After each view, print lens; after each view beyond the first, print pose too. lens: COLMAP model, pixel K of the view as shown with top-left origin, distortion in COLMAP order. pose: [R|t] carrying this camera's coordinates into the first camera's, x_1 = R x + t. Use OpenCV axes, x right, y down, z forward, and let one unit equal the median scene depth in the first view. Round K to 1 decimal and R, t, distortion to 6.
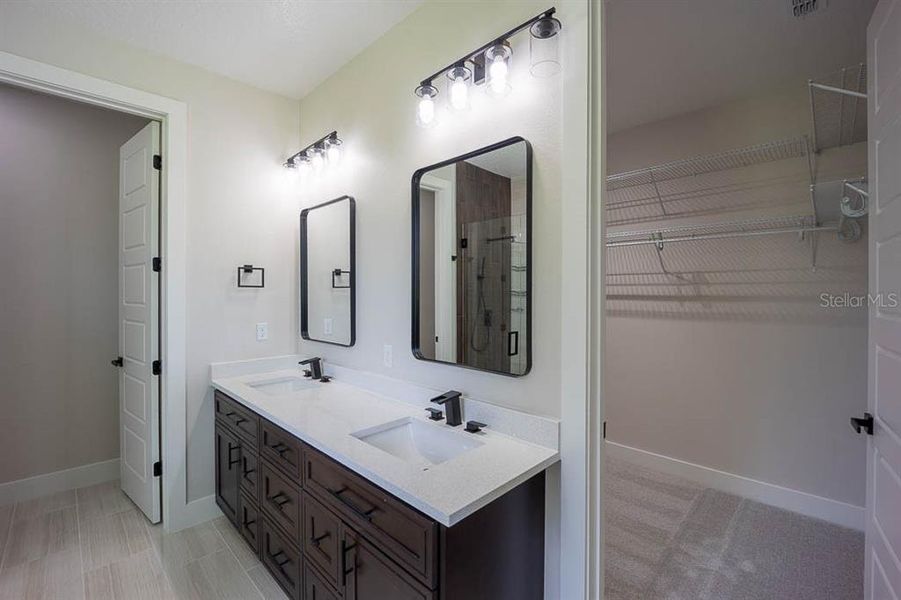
lens RADIAL K [[386.7, 0, 448.8], [0, 386.7, 294.8], [0, 0, 1]] dist [-0.001591, -0.006699]
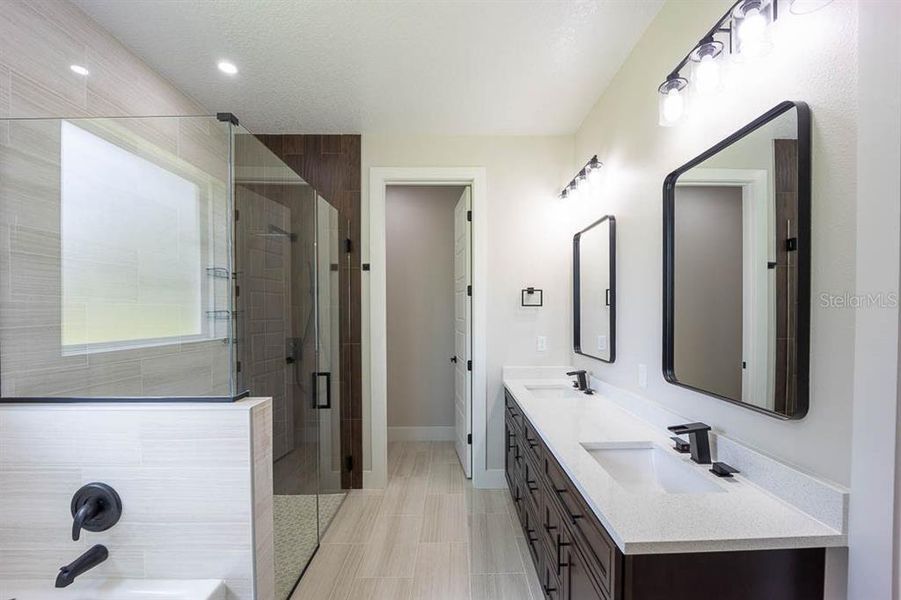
lens RADIAL K [[362.9, 0, 450.9], [0, 362.9, 316.1], [0, 0, 1]] dist [0.000747, -0.008545]
pose [[0.722345, 0.003053, -0.691526, 0.104648], [0.004325, 0.999951, 0.008932, 0.000044], [0.691519, -0.009442, 0.722296, 0.020429]]
